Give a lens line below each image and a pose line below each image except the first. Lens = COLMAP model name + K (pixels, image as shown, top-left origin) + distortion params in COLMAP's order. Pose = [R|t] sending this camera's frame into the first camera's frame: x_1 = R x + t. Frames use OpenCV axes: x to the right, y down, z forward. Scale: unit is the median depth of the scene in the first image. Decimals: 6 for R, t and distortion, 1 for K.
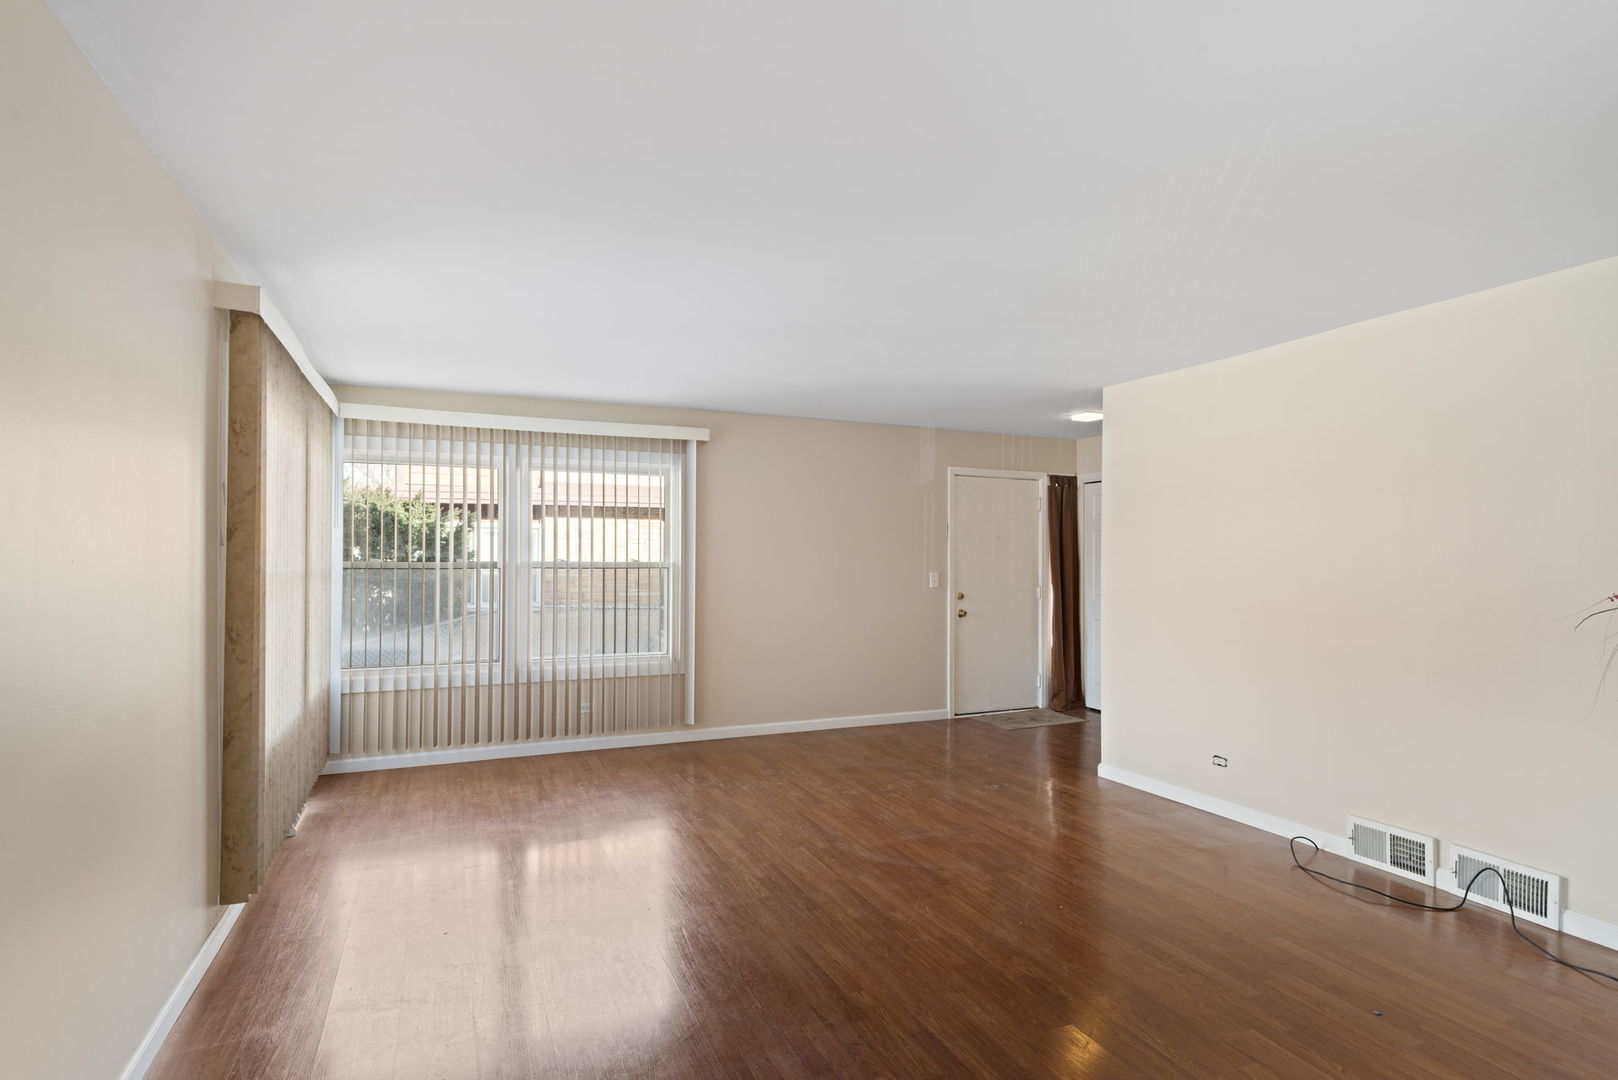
lens RADIAL K [[805.6, 0, 813.8], [0, 805.6, 543.8], [0, 0, 1]] dist [0.015902, 0.000743]
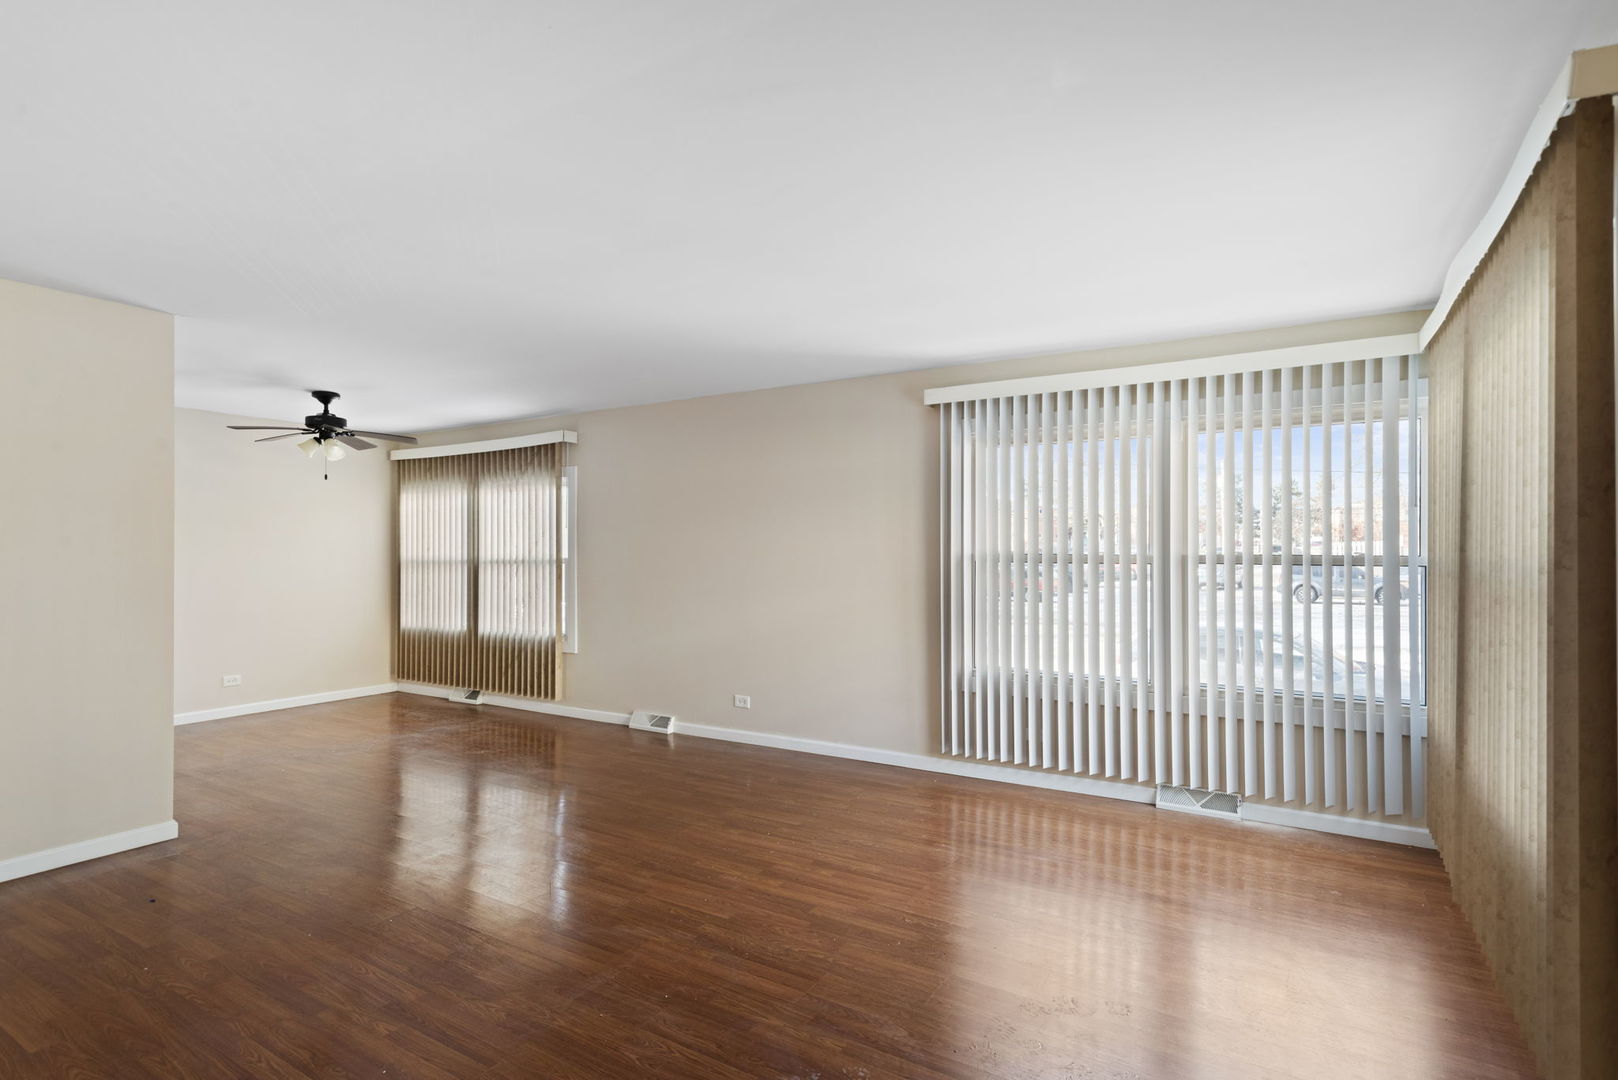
lens RADIAL K [[805.6, 0, 816.3], [0, 805.6, 546.4], [0, 0, 1]] dist [0.015902, 0.000743]
pose [[-0.825532, -0.007556, -0.564304, 0.333657], [0.008364, 0.999637, -0.025621, 0.034091], [0.564293, -0.025871, -0.825169, 1.587464]]
